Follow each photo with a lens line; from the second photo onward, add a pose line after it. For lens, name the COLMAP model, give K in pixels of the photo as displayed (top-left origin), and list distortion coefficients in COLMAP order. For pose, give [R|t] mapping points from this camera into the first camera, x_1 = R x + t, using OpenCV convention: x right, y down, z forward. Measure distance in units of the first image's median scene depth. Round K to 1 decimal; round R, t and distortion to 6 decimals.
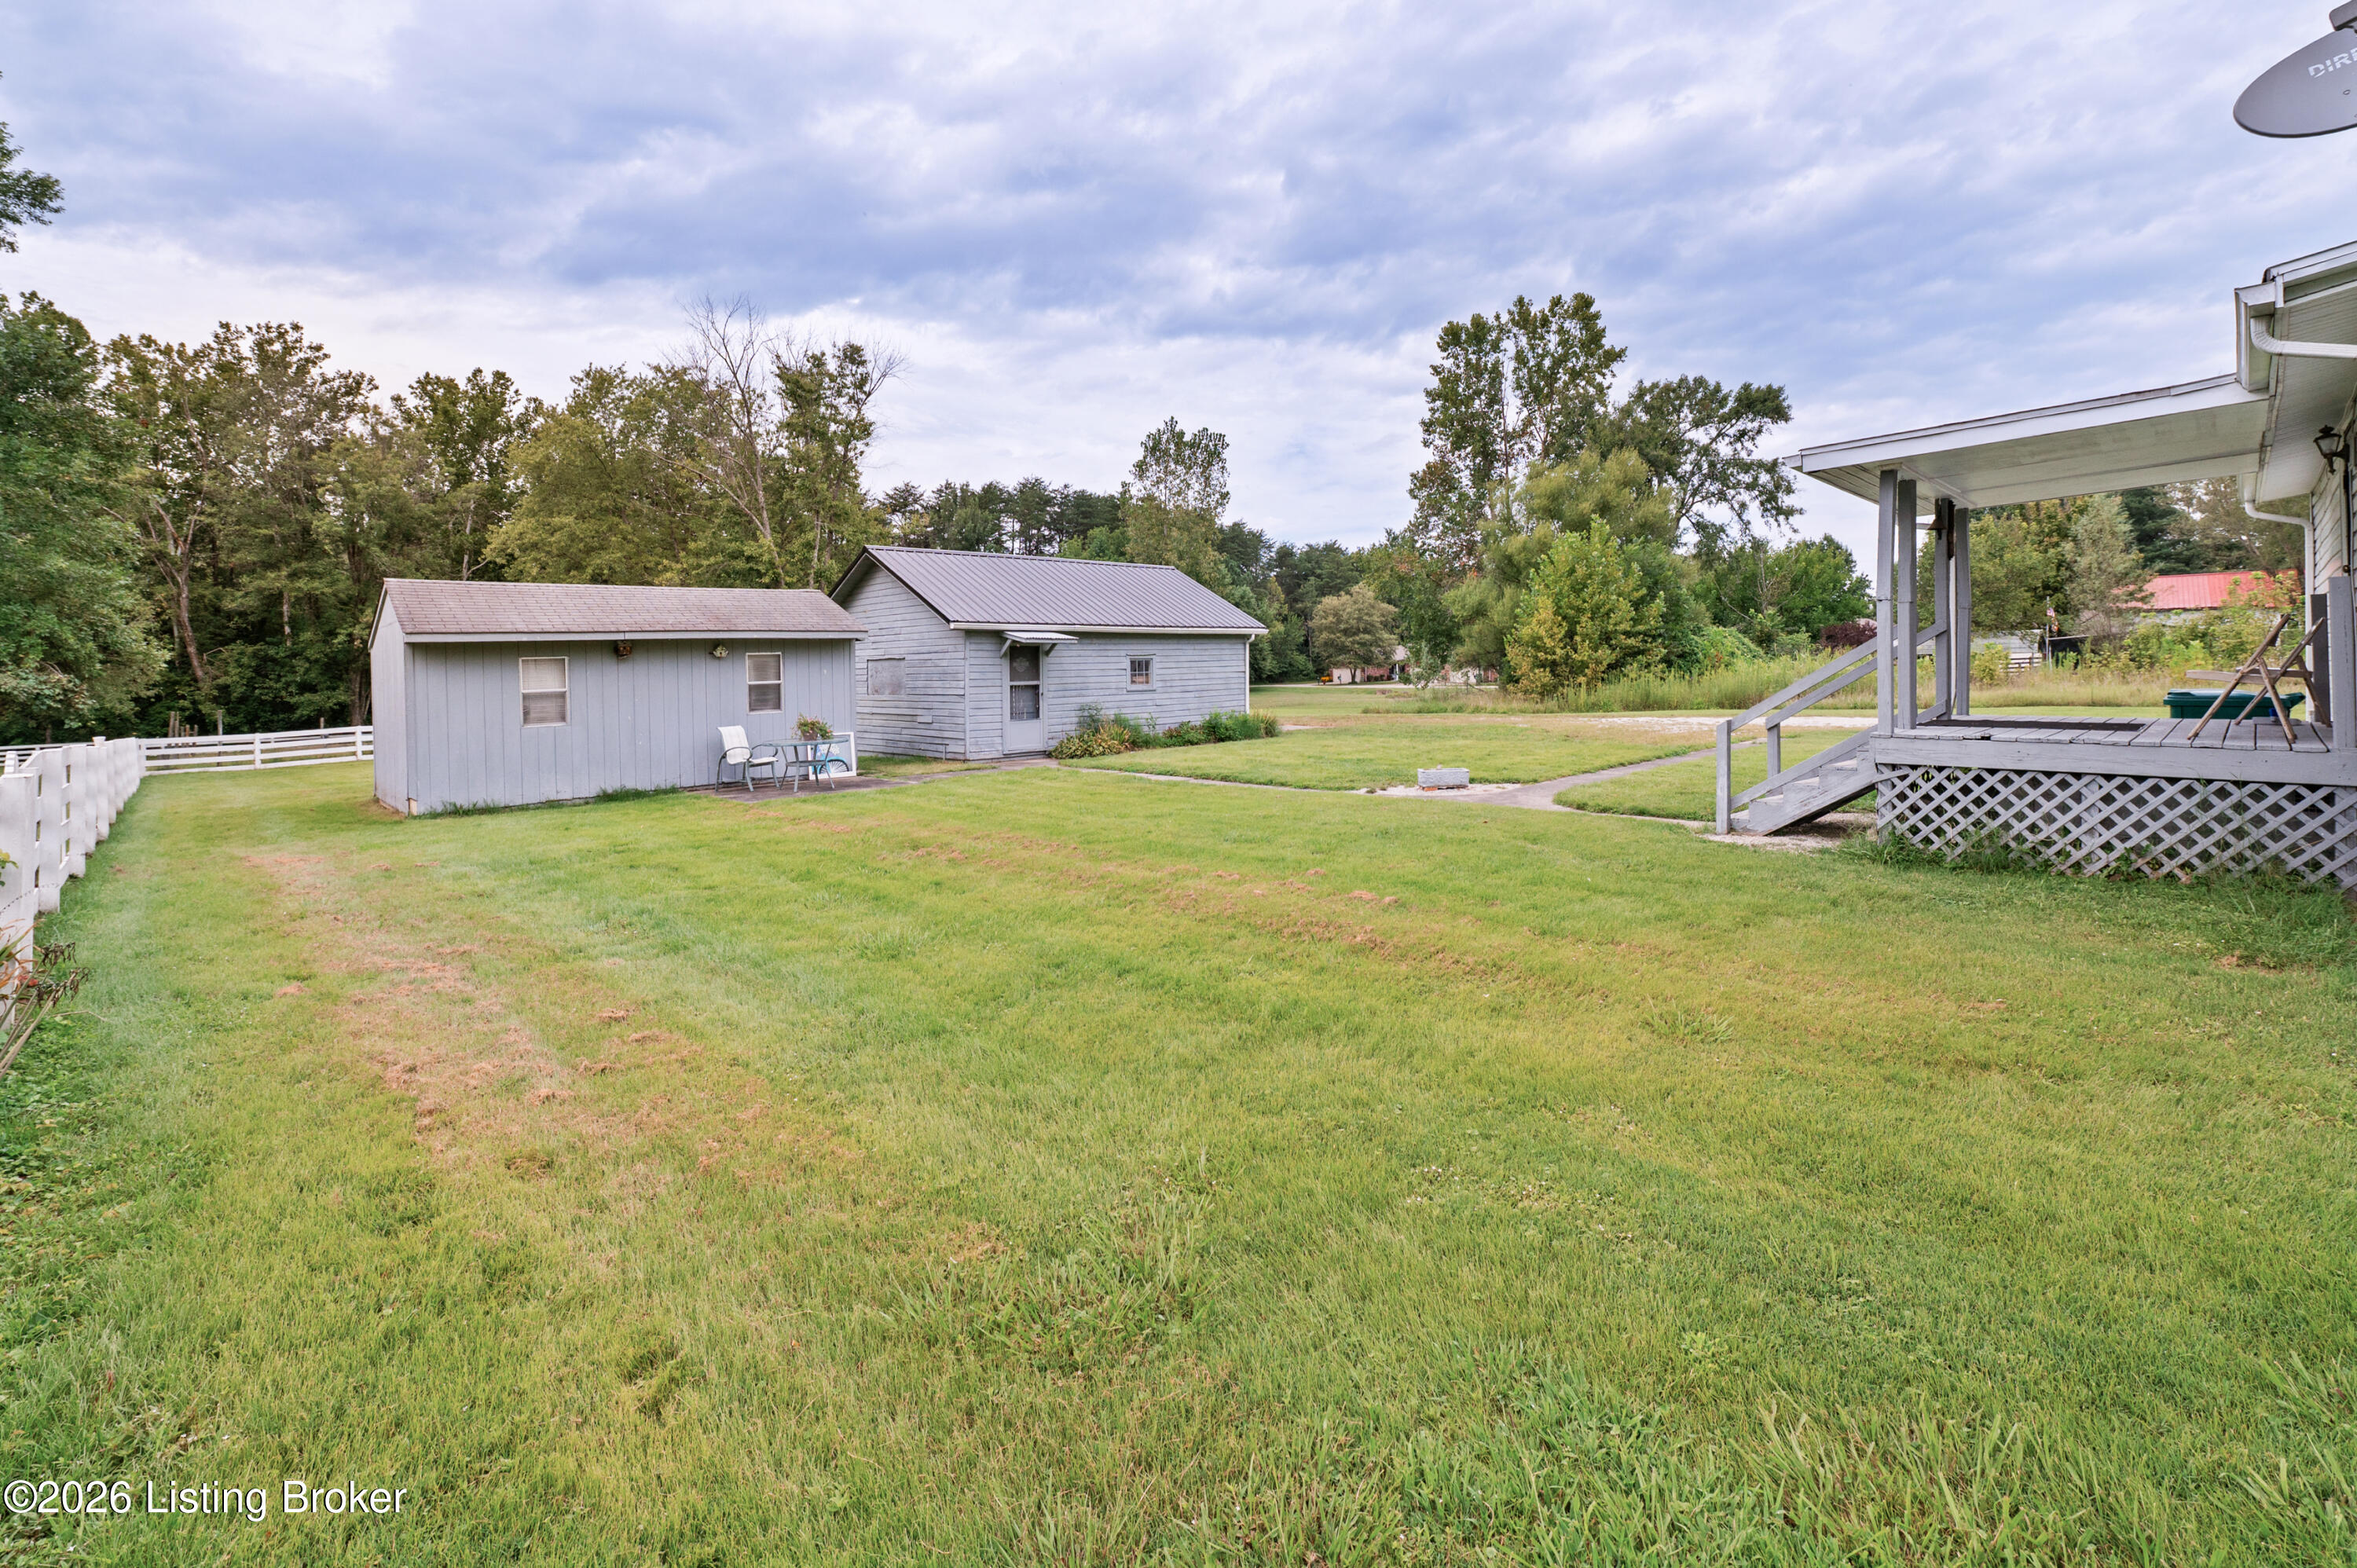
lens RADIAL K [[997.5, 0, 1178.0], [0, 997.5, 674.8], [0, 0, 1]] dist [-0.001515, -0.000487]
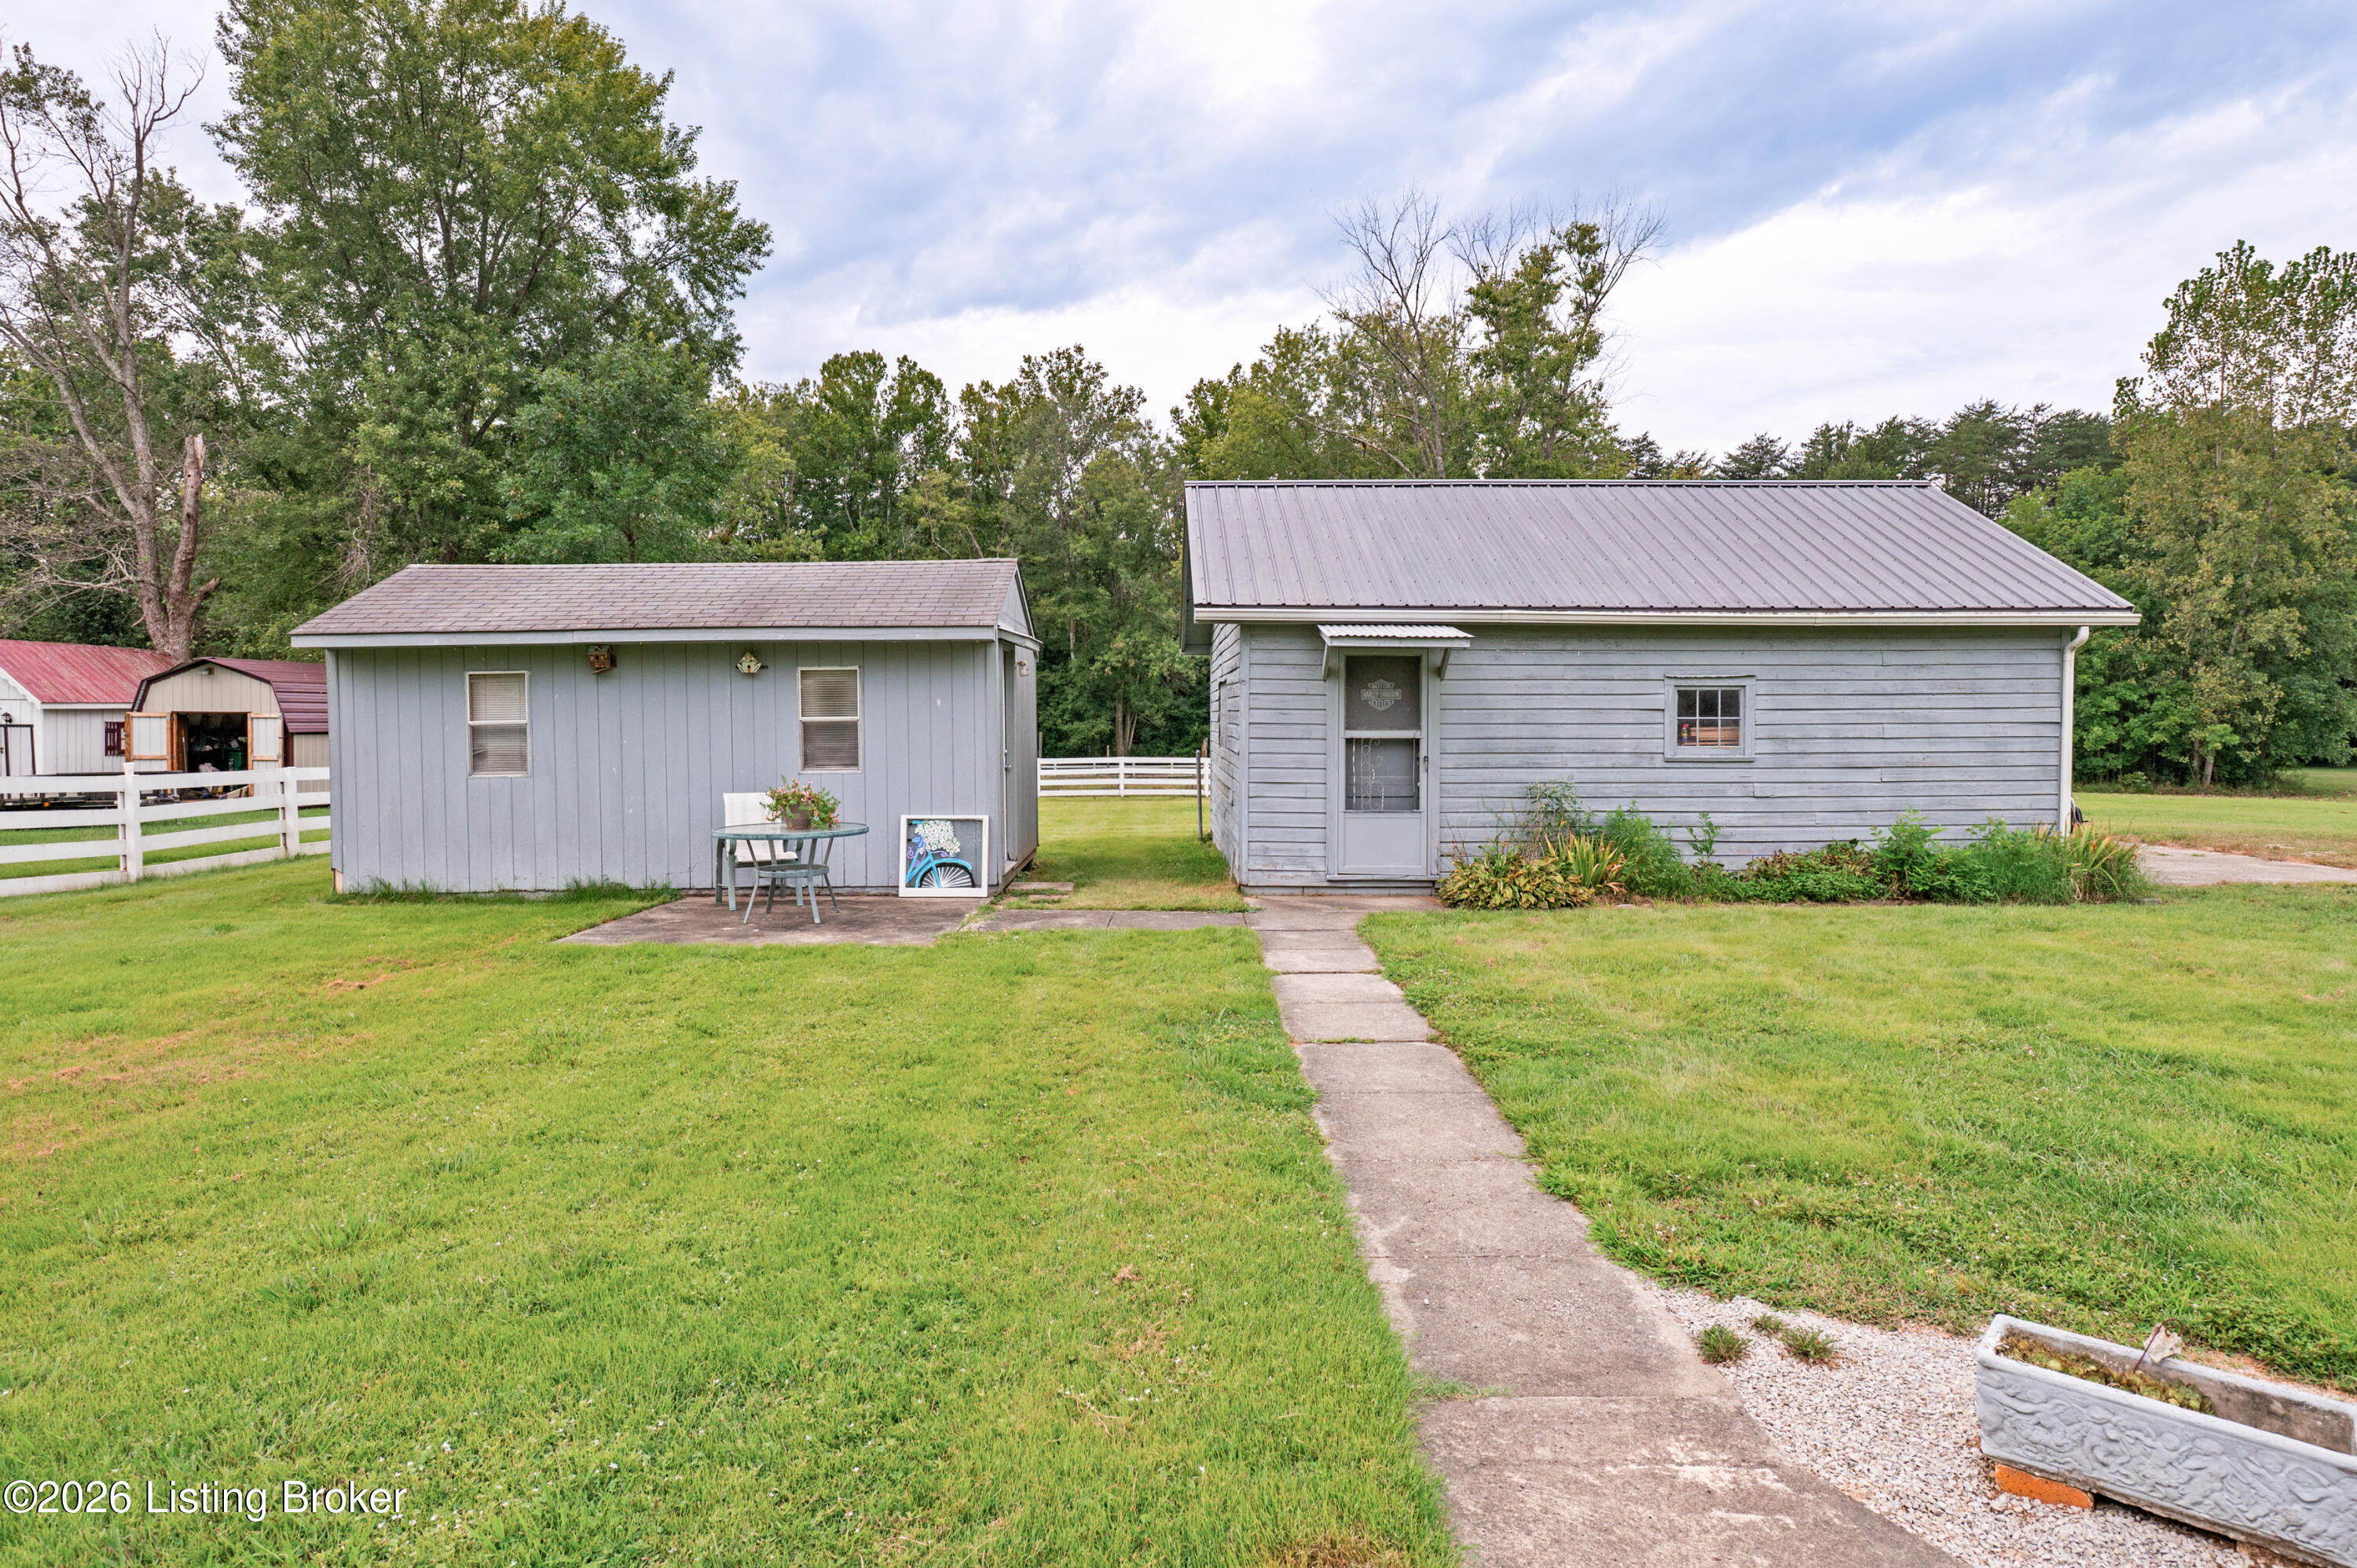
lens RADIAL K [[1267.0, 0, 1184.9], [0, 1267.0, 738.9], [0, 0, 1]] dist [-0.001341, -0.001651]
pose [[0.733611, 0.034529, -0.678692, 0.069803], [-0.021343, 0.999386, 0.027775, -0.001598], [0.679234, -0.005891, 0.733898, 0.187559]]
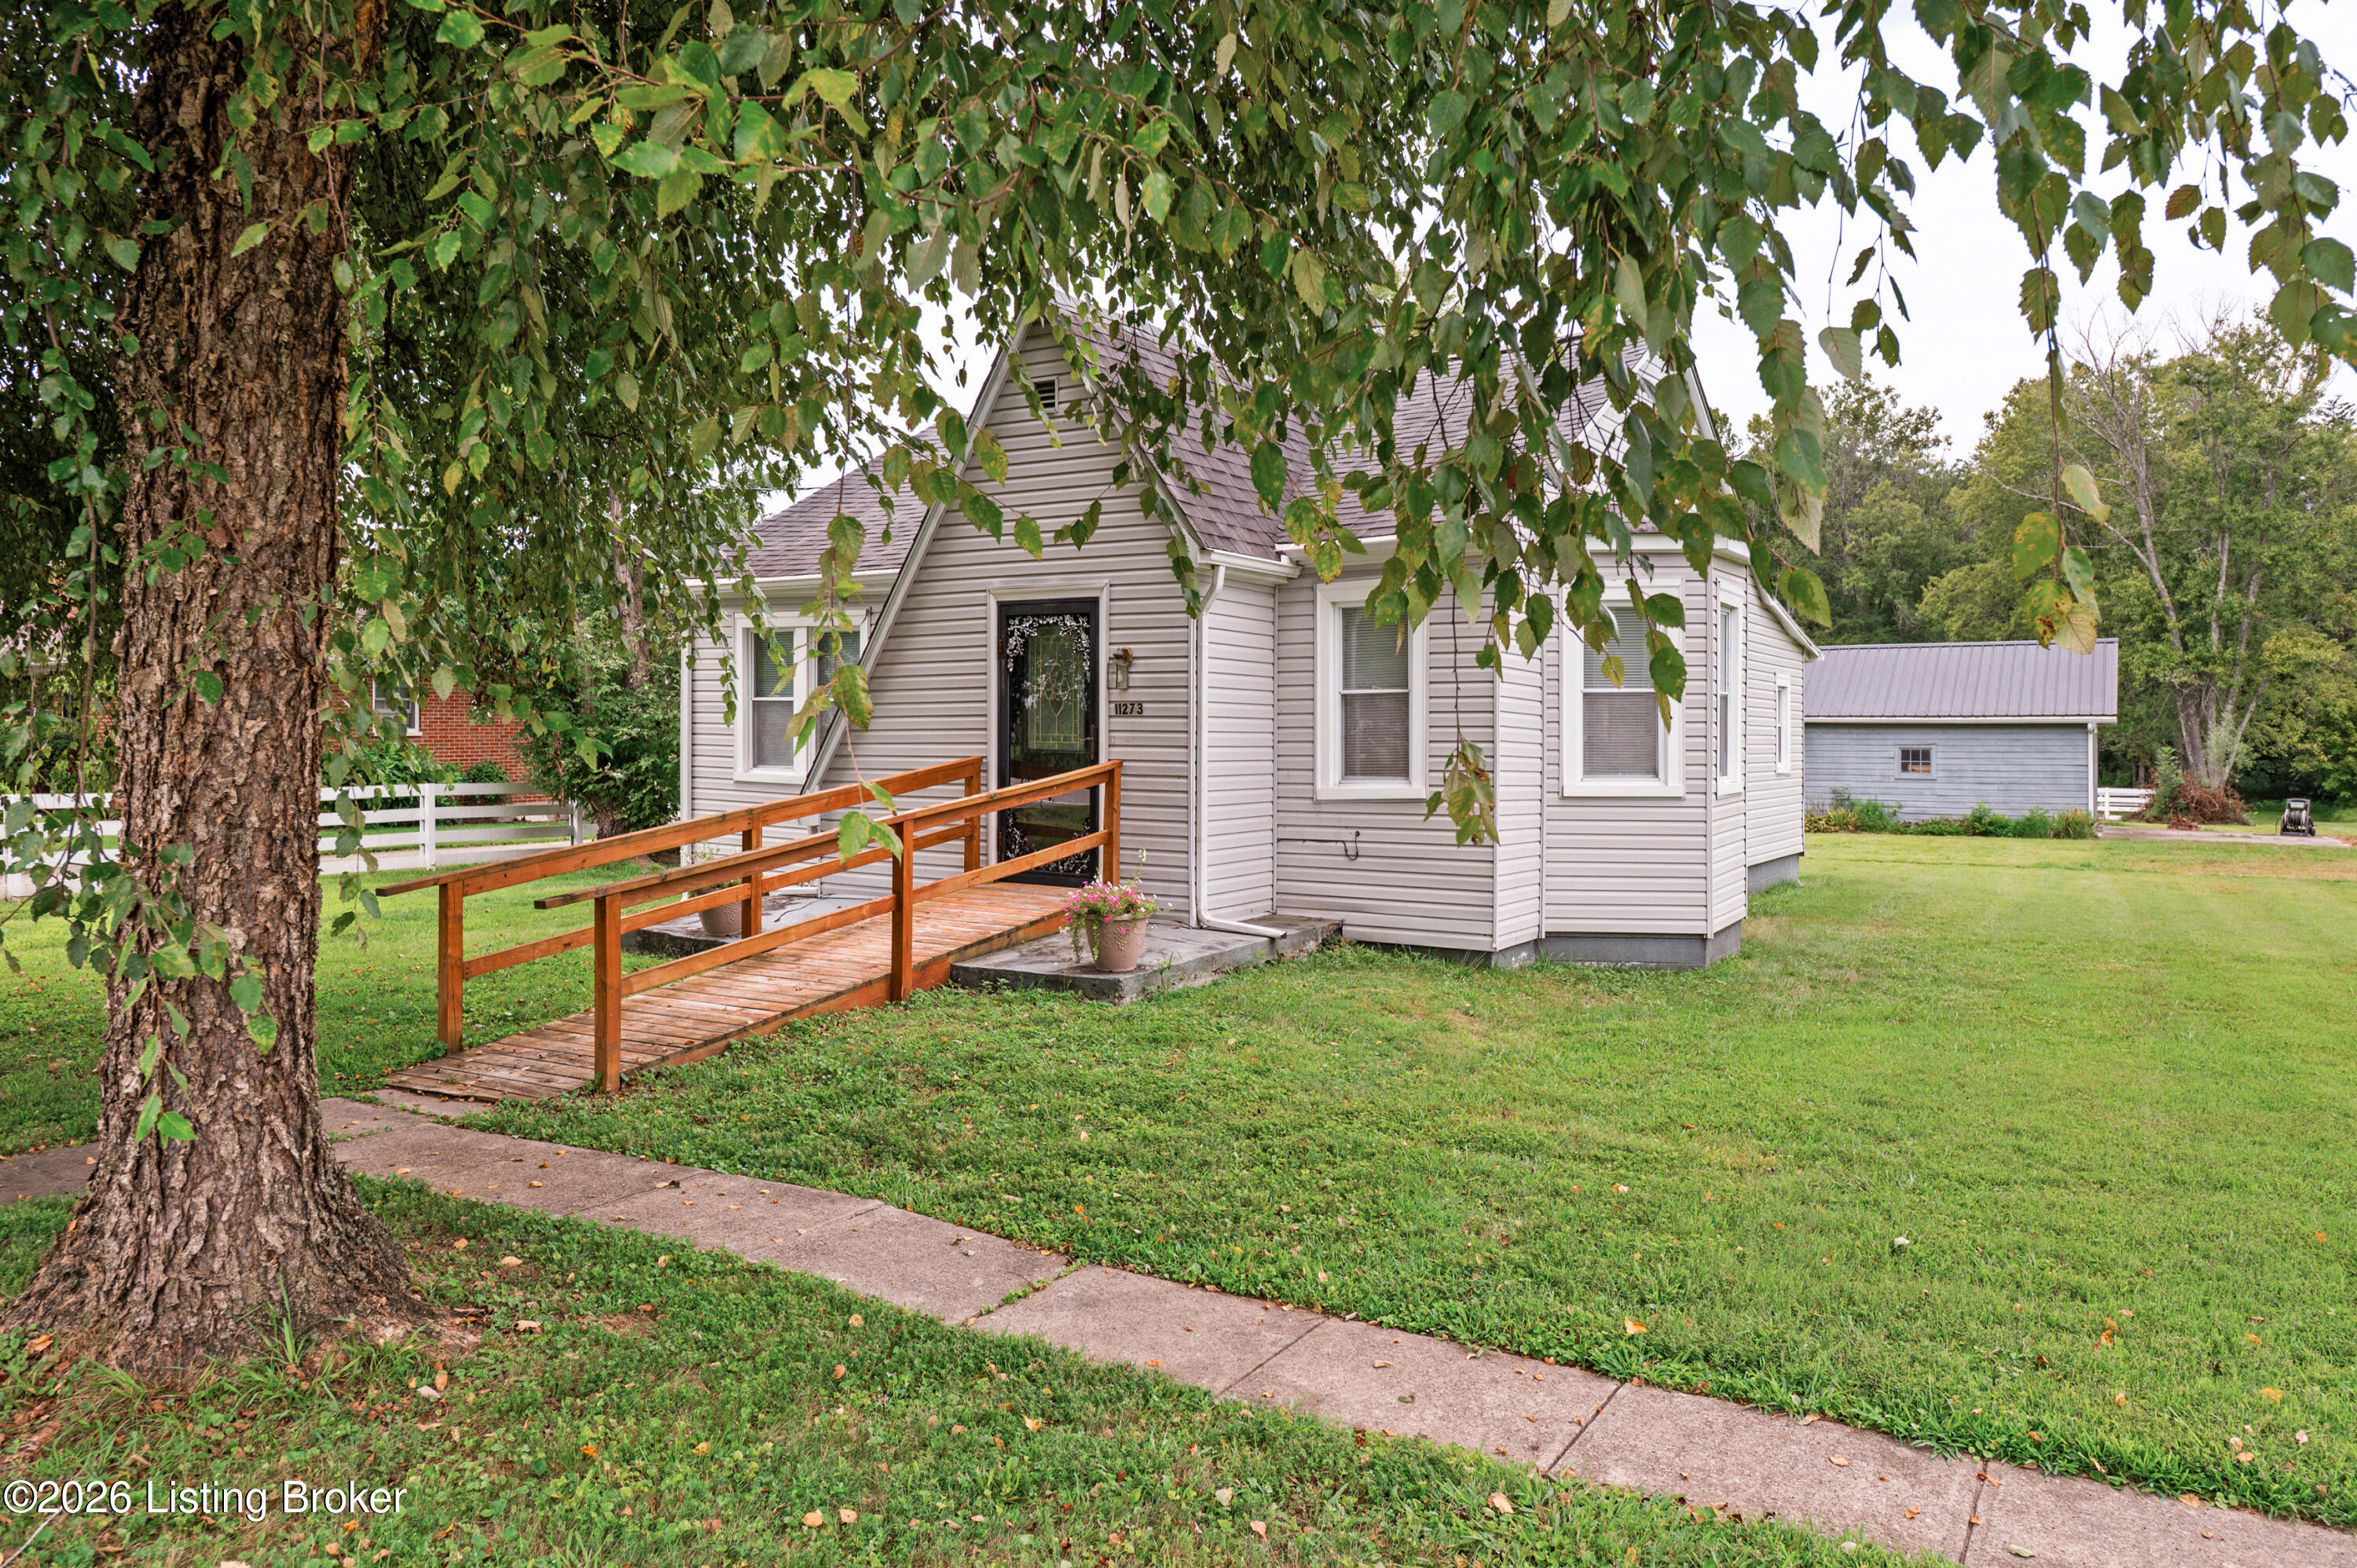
lens RADIAL K [[1588.1, 0, 1223.6], [0, 1588.1, 740.0], [0, 0, 1]] dist [0.005232, 0.002005]
pose [[0.285489, 0.025658, -0.958038, 0.555058], [-0.014582, 0.999642, 0.022427, -0.021291], [0.958271, 0.007568, 0.285761, -0.061562]]
